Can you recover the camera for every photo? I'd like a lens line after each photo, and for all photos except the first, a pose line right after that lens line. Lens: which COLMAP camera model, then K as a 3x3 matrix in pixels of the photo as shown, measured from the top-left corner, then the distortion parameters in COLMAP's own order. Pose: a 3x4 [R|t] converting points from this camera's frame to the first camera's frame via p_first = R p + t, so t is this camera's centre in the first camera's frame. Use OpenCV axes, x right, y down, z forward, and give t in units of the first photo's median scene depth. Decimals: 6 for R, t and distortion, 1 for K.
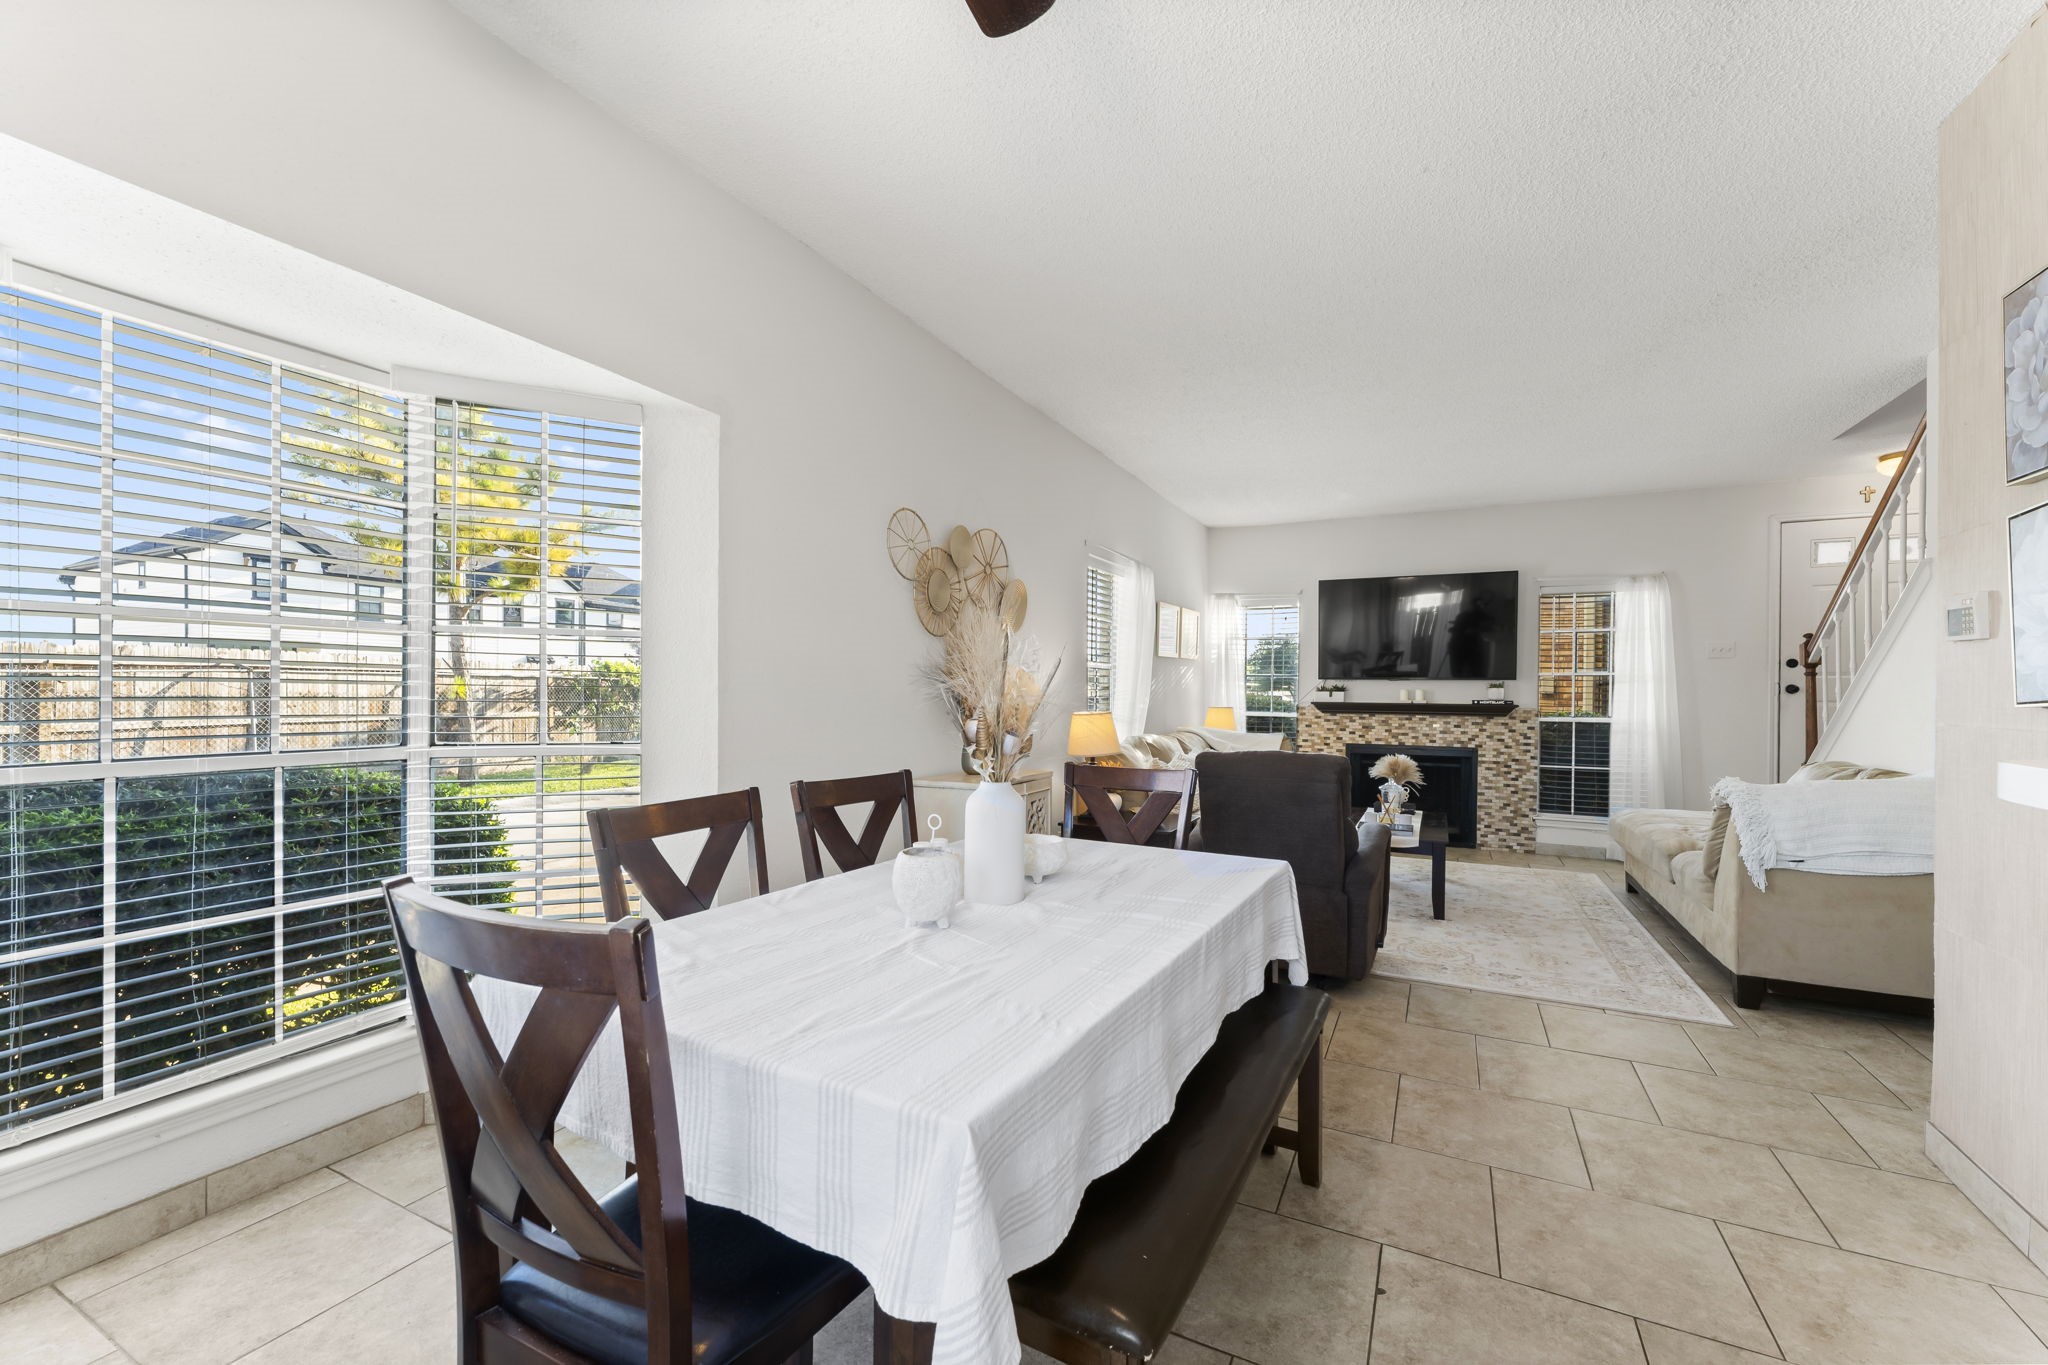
lens RADIAL K [[823.7, 0, 1036.3], [0, 823.7, 689.9], [0, 0, 1]] dist [0.005531, -0.001657]
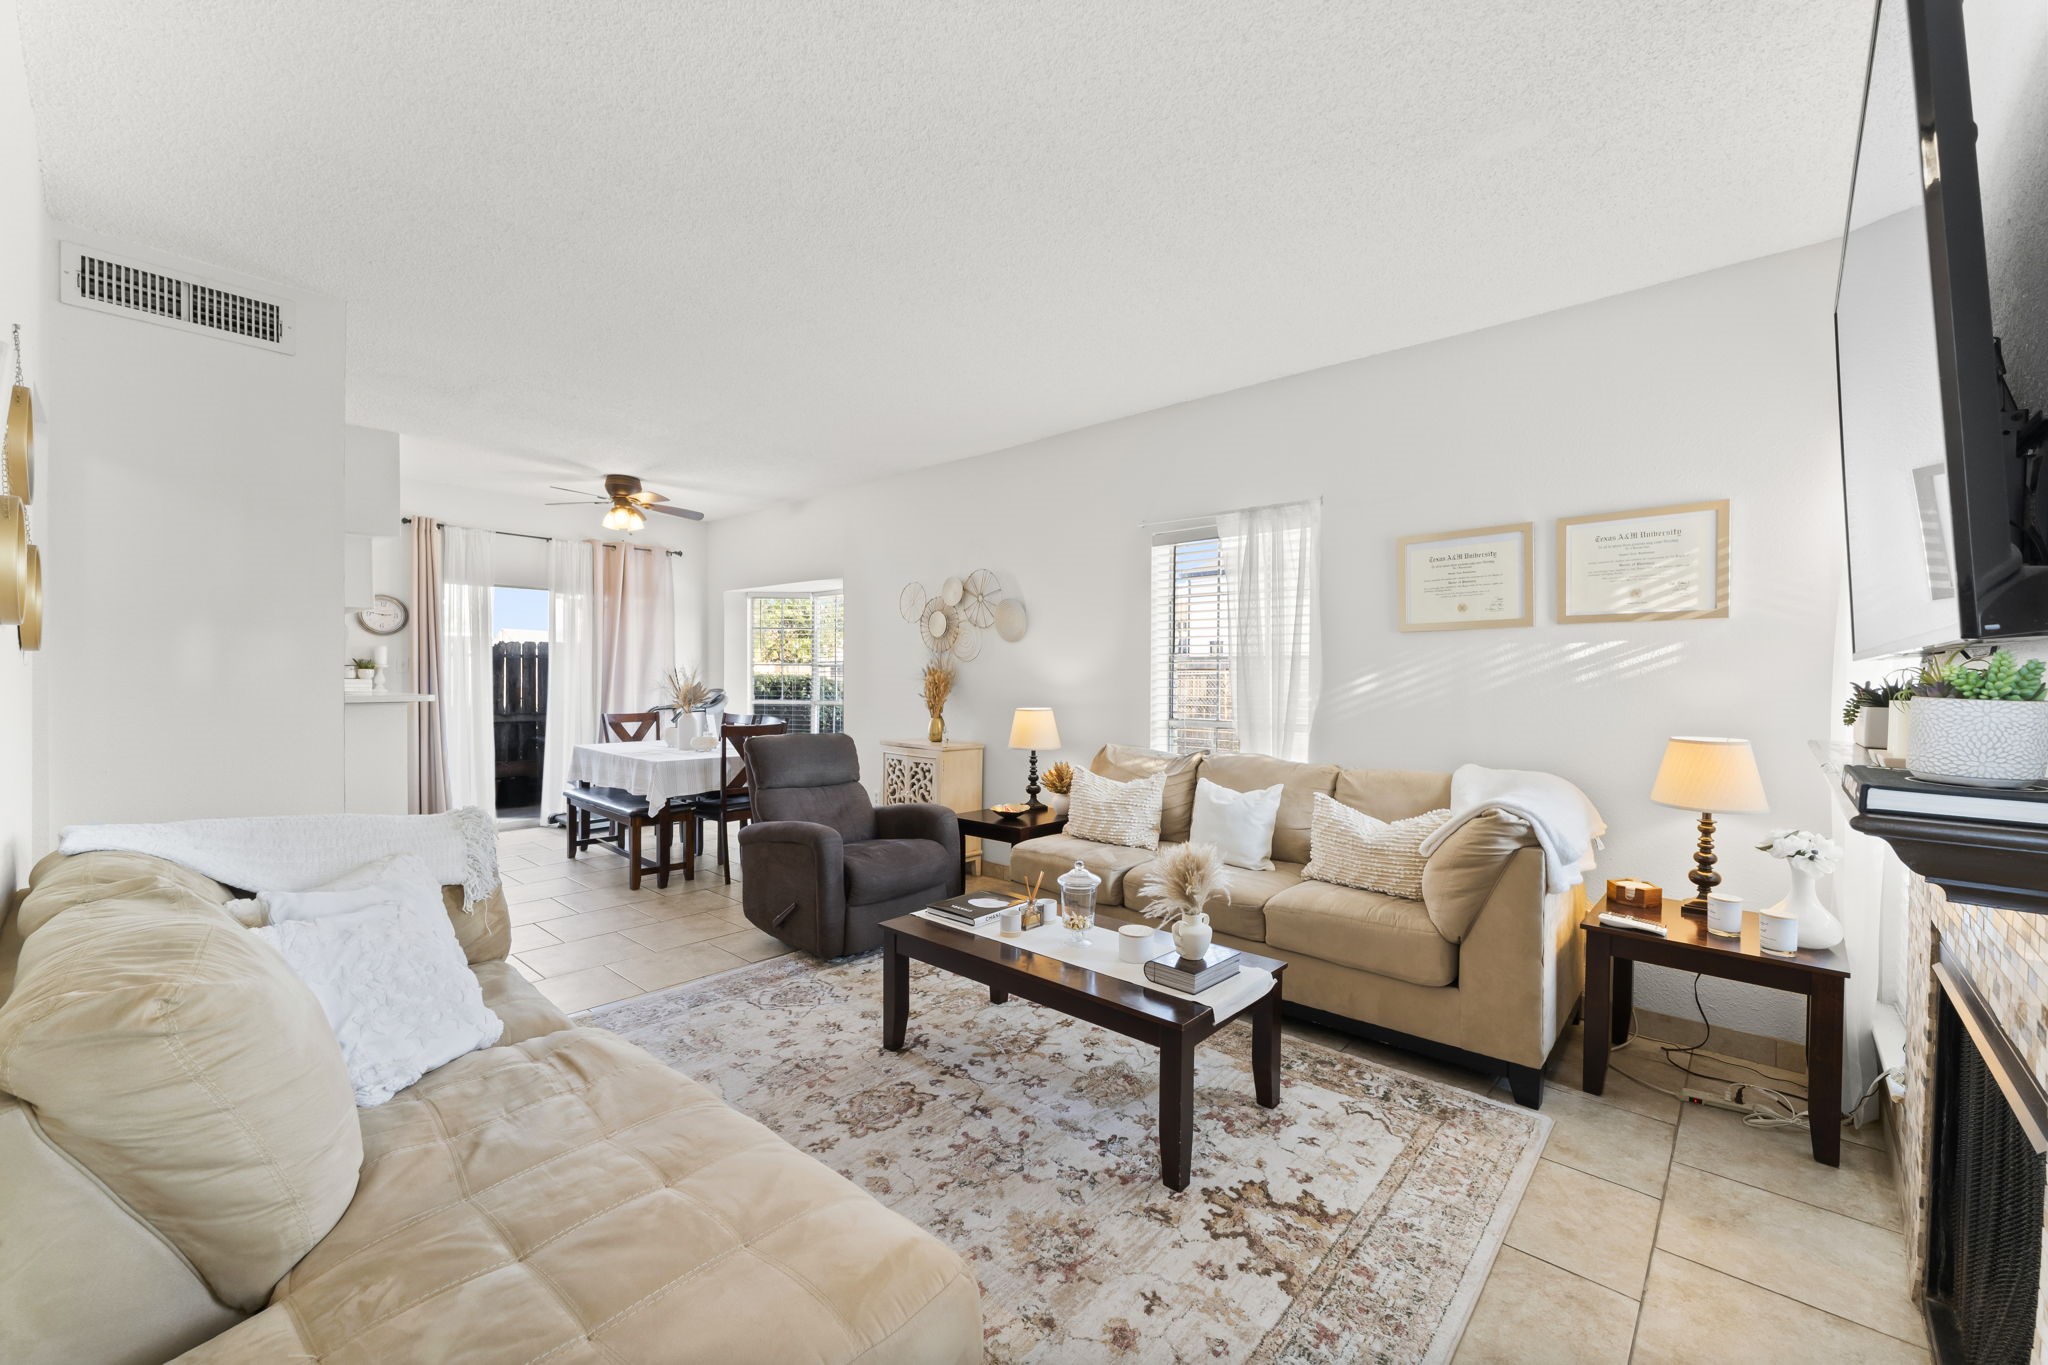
lens RADIAL K [[823.7, 0, 1043.5], [0, 823.7, 690.0], [0, 0, 1]] dist [0.005531, -0.001657]
pose [[-0.259667, 0.006624, -0.965675, 0.737246], [-0.008816, 0.999919, 0.009229, -0.003915], [0.965658, 0.010910, -0.259588, 0.874486]]
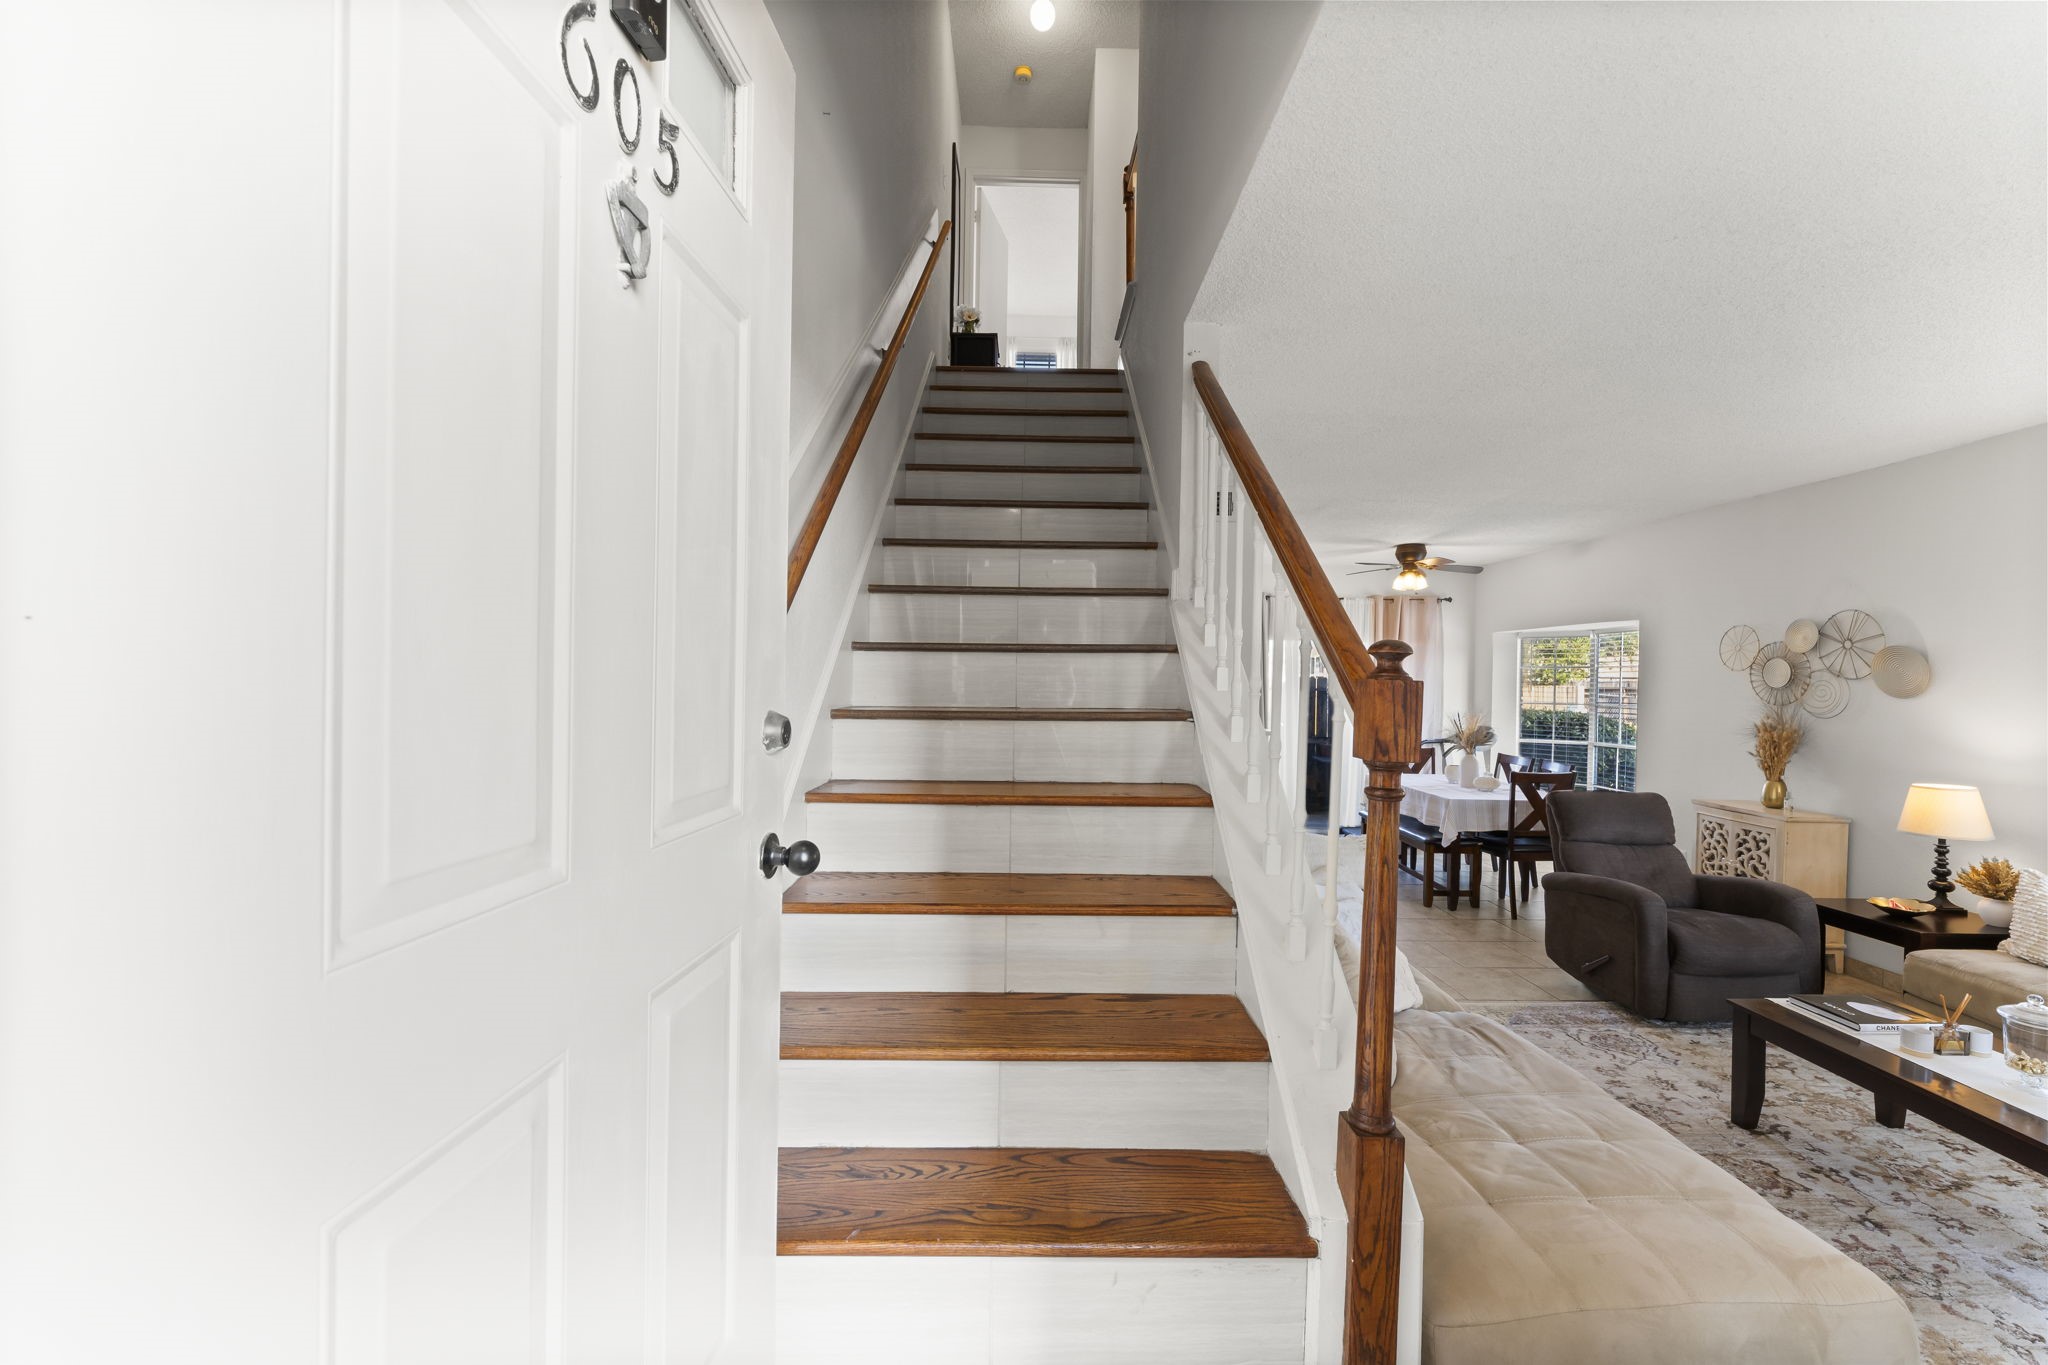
lens RADIAL K [[823.7, 0, 1030.9], [0, 823.7, 689.2], [0, 0, 1]] dist [0.005531, -0.001657]
pose [[-0.888045, -0.014576, -0.459525, 0.887413], [-0.020743, 0.999750, 0.008374, -0.040880], [0.459288, 0.016968, -0.888126, 0.901769]]
